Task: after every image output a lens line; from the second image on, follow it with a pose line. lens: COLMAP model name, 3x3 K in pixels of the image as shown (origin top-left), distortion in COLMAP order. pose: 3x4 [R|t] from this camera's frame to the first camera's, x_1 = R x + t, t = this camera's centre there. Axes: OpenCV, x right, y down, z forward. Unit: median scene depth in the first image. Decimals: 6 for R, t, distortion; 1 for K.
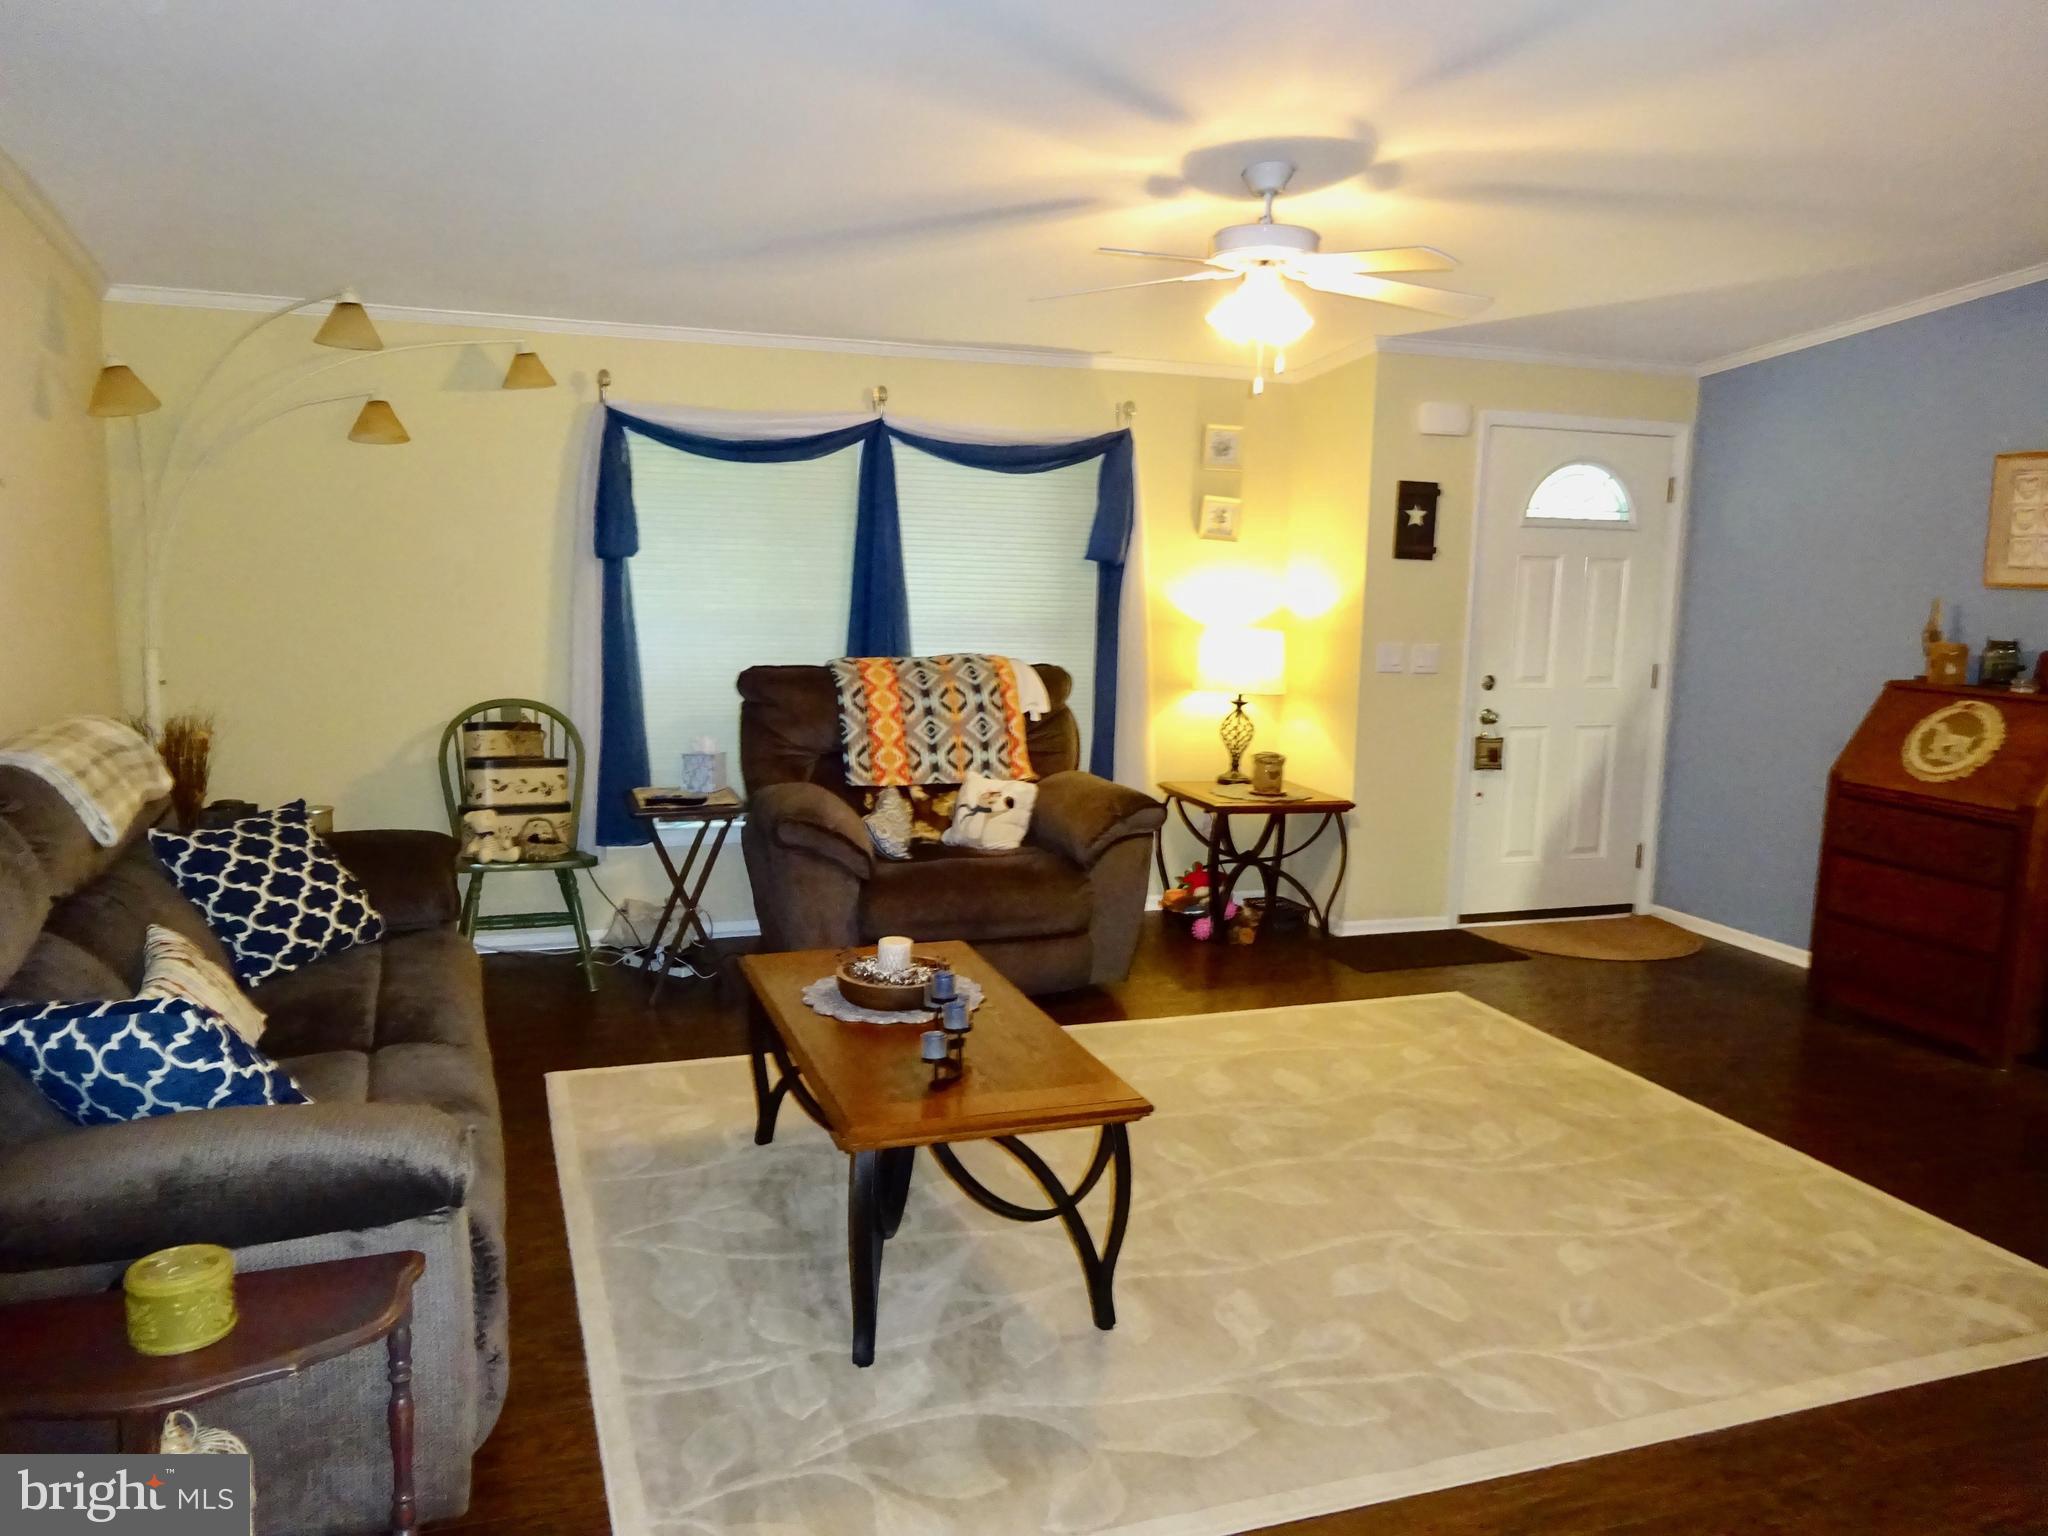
lens RADIAL K [[1502.7, 0, 1027.4], [0, 1502.7, 767.9], [0, 0, 1]] dist [0.001674, -0.005869]
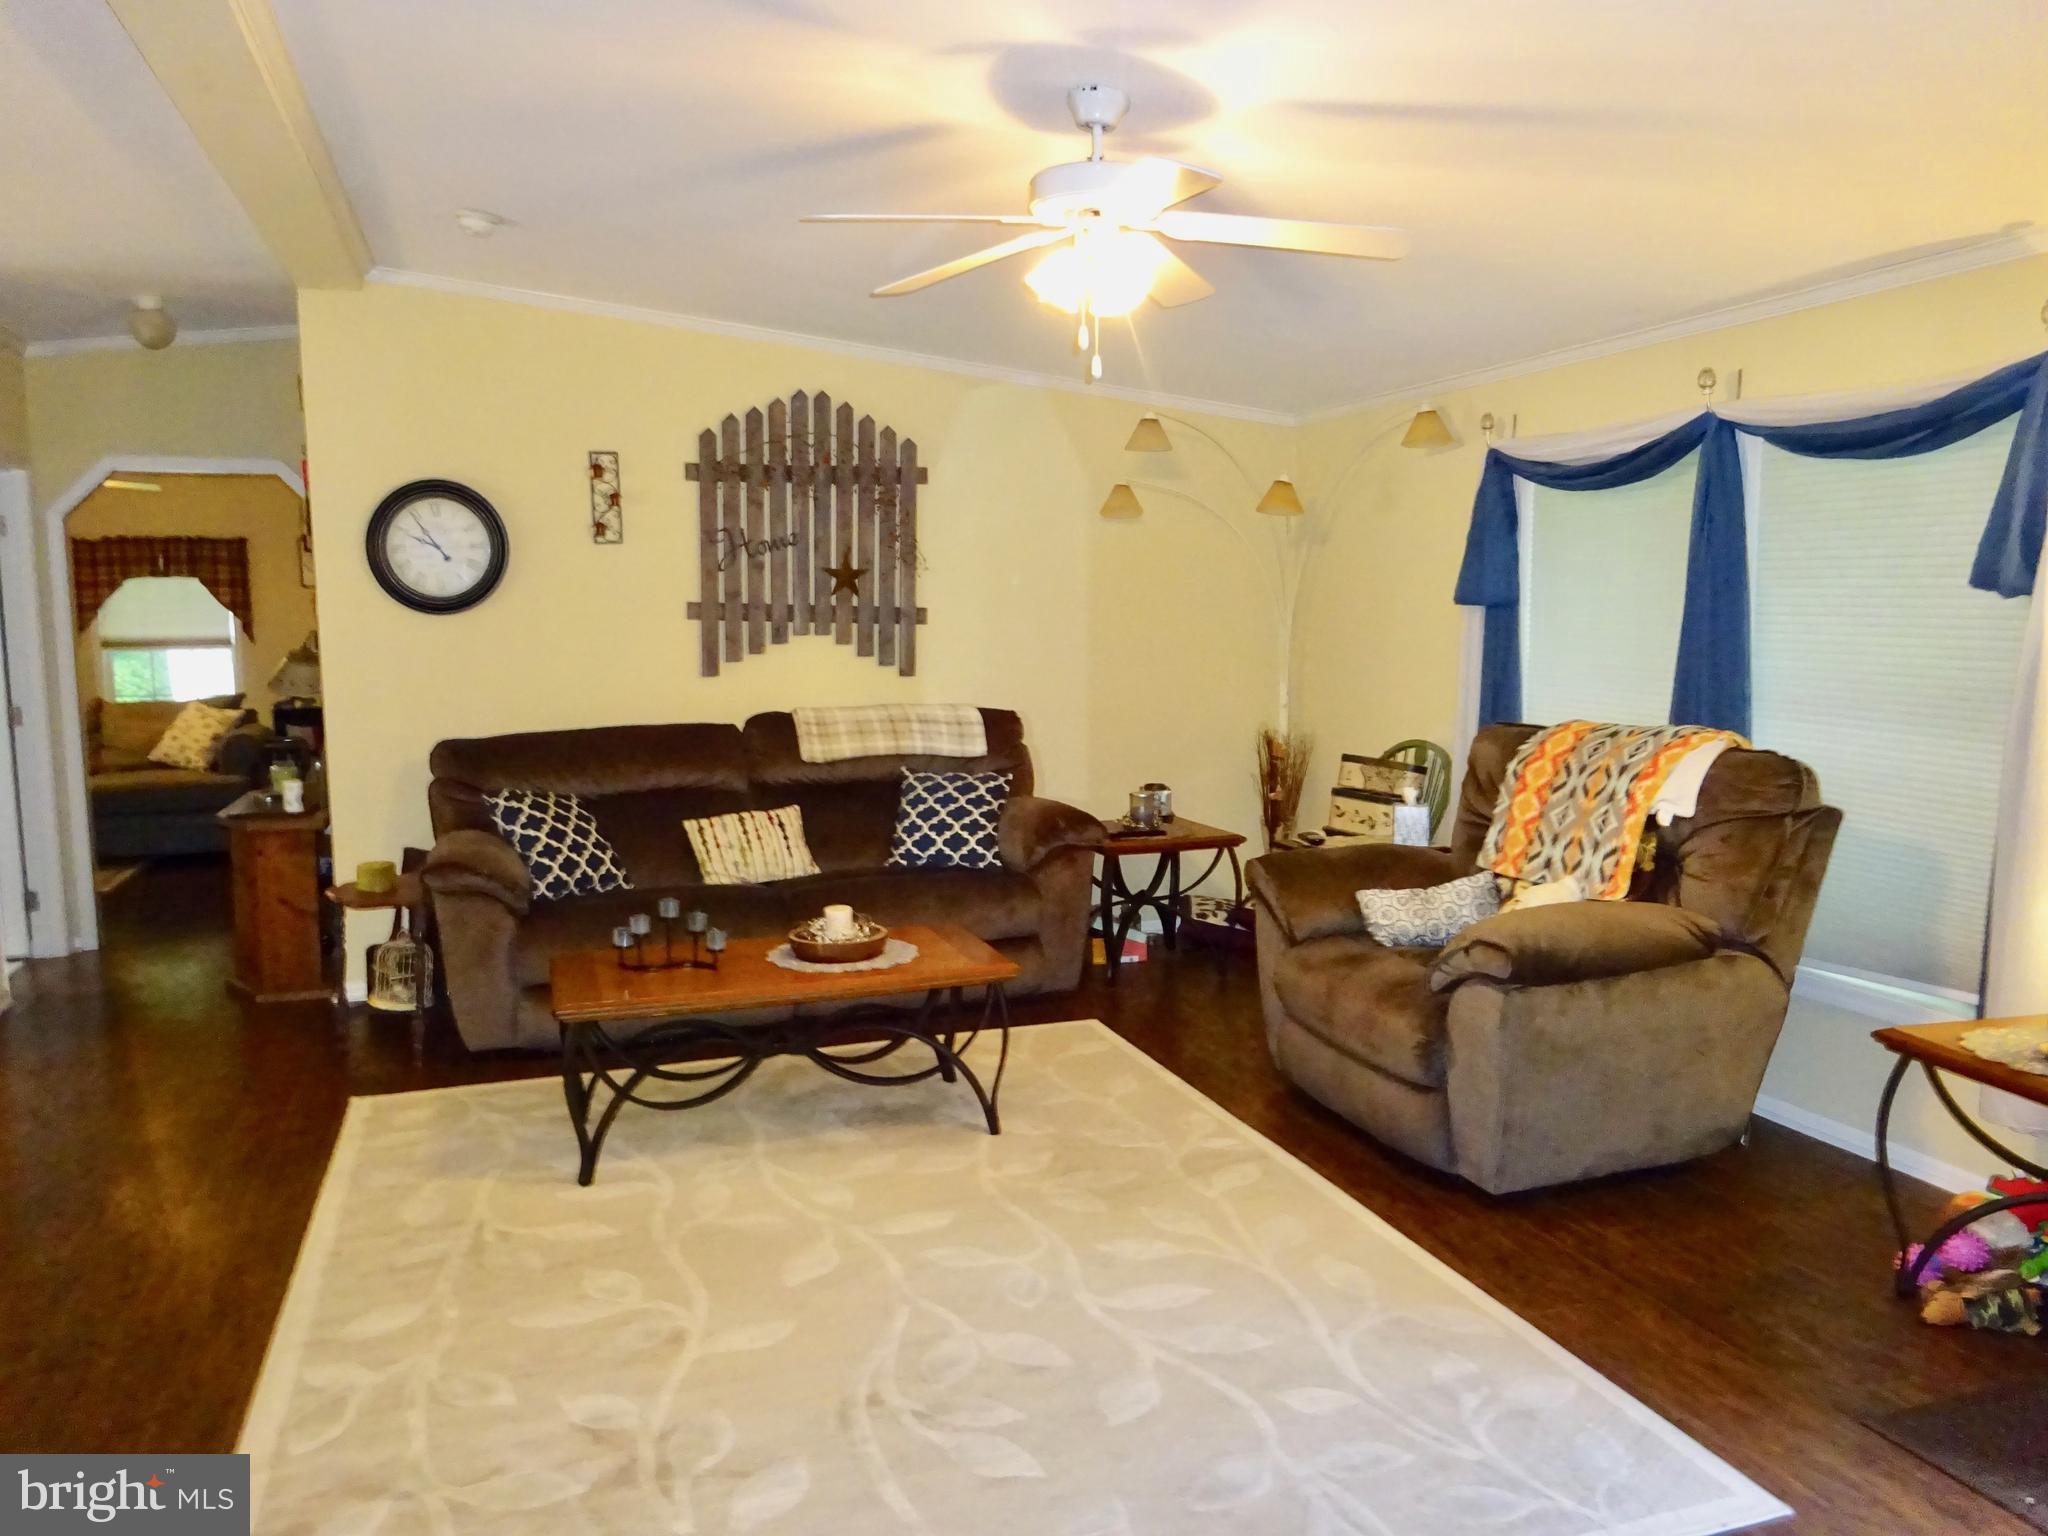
lens RADIAL K [[1502.7, 0, 1026.4], [0, 1502.7, 767.8], [0, 0, 1]] dist [0.001674, -0.005869]
pose [[-0.021069, 0.081641, -0.996439, 0.712809], [-0.136297, 0.987121, 0.083760, -0.077208], [0.990444, 0.137577, -0.009670, 0.734154]]
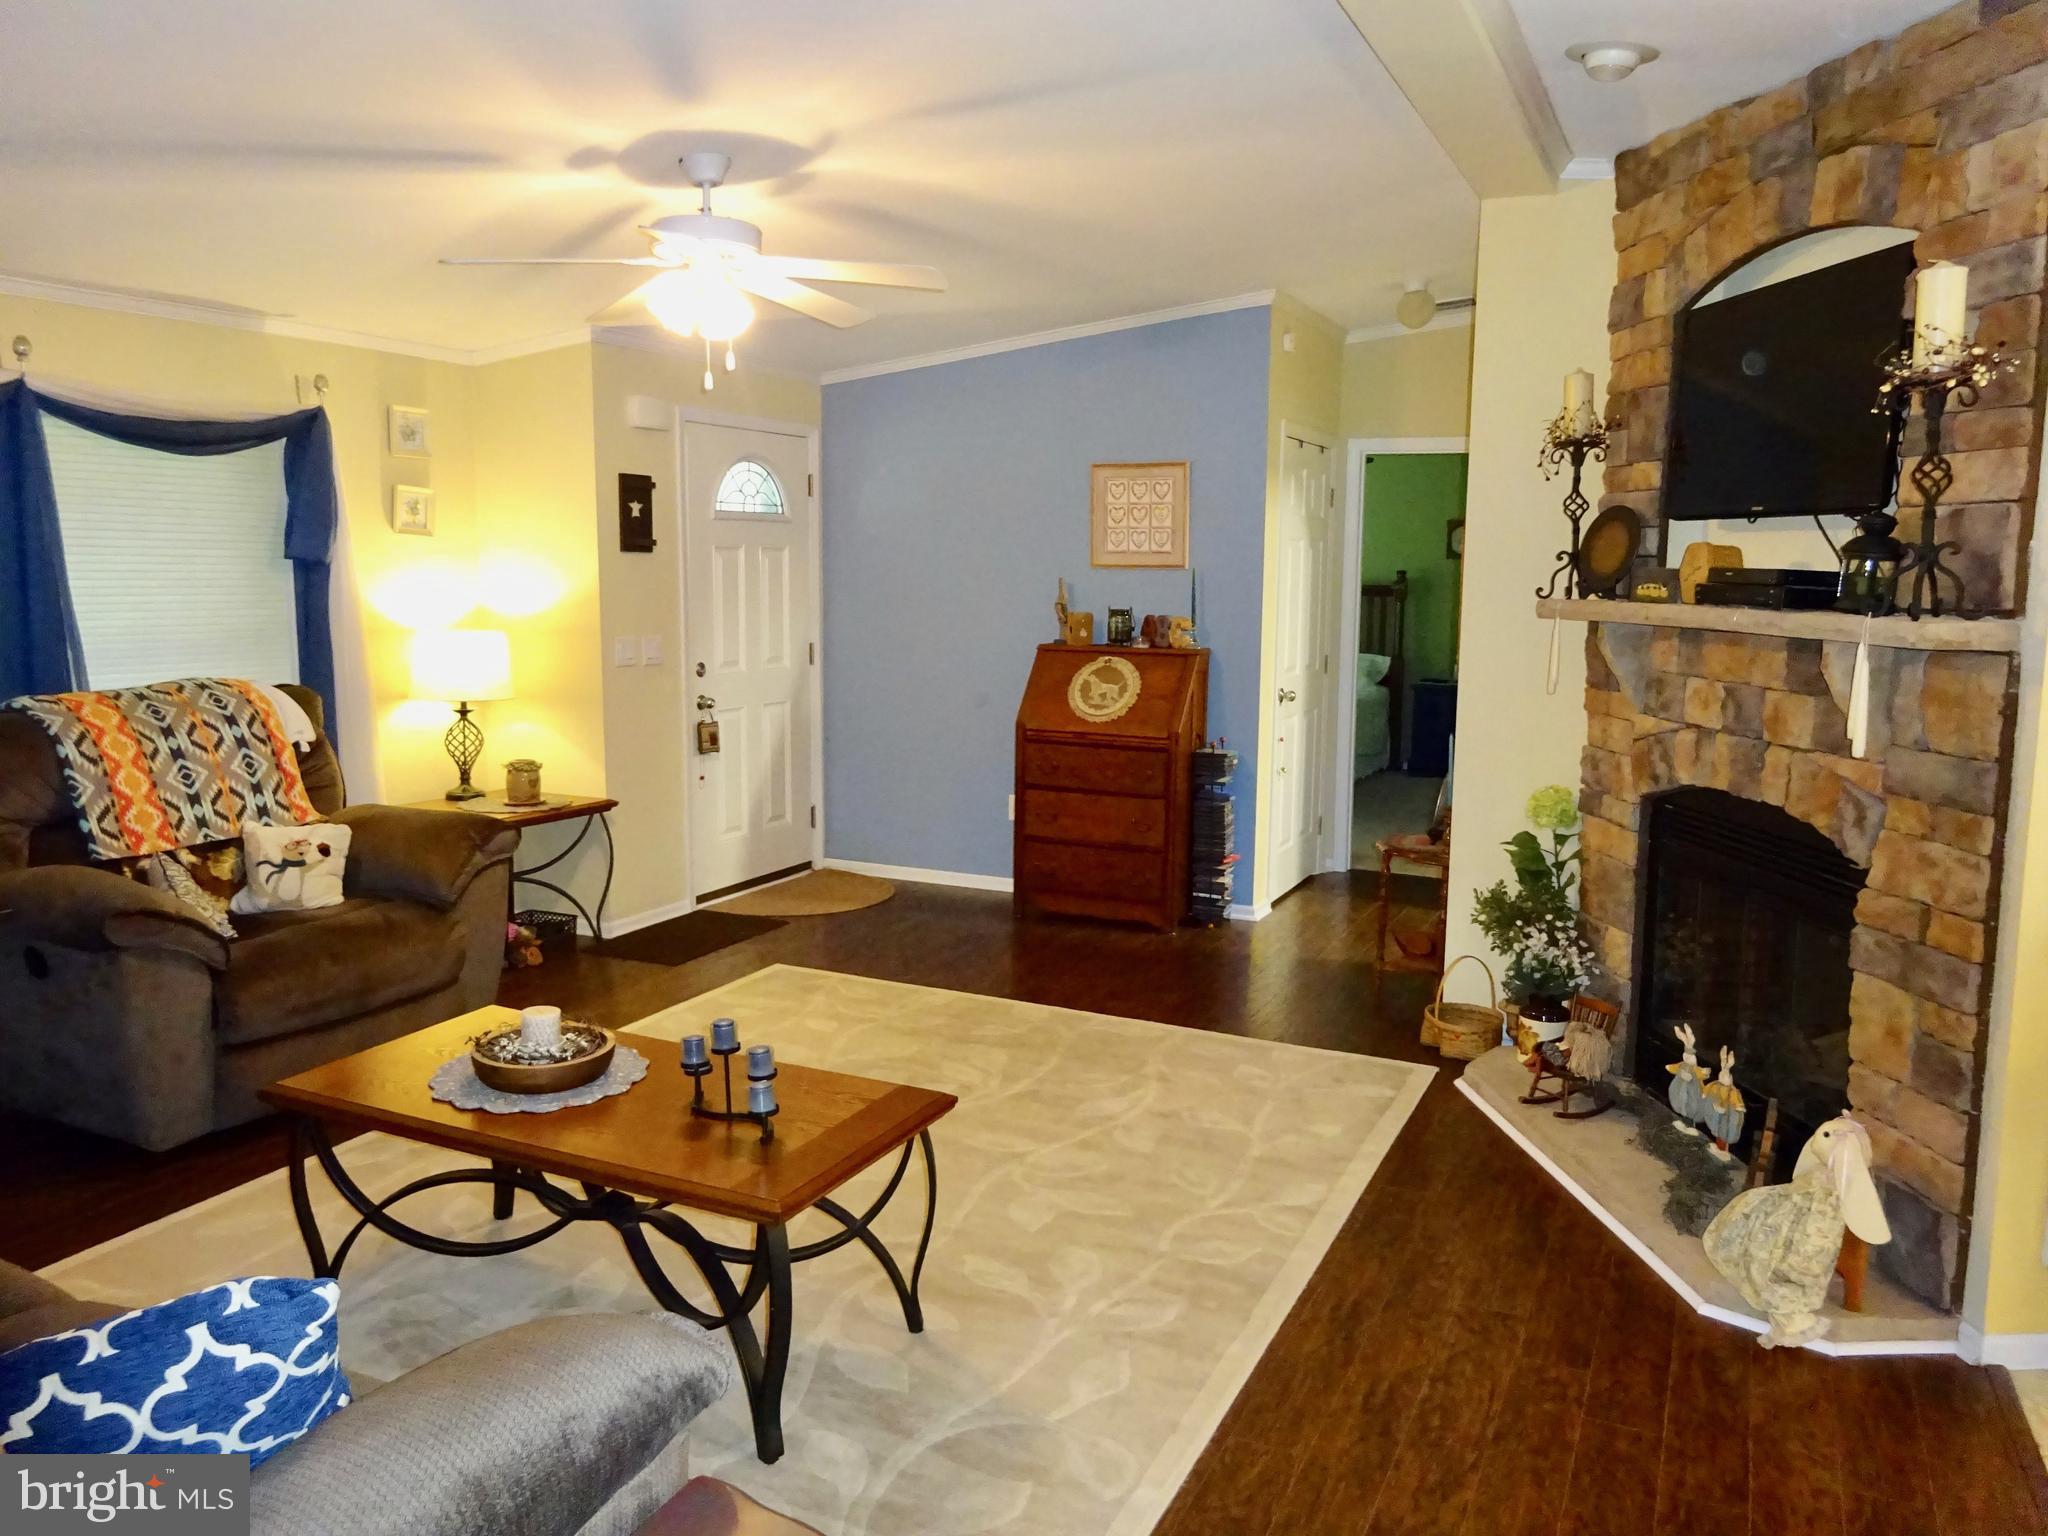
lens RADIAL K [[1502.7, 0, 1013.0], [0, 1502.7, 771.9], [0, 0, 1]] dist [0.001674, -0.005869]
pose [[0.715802, -0.116822, 0.688462, -0.300666], [0.107288, 0.992600, 0.056881, -0.026202], [-0.690012, 0.033148, 0.723038, 0.119506]]
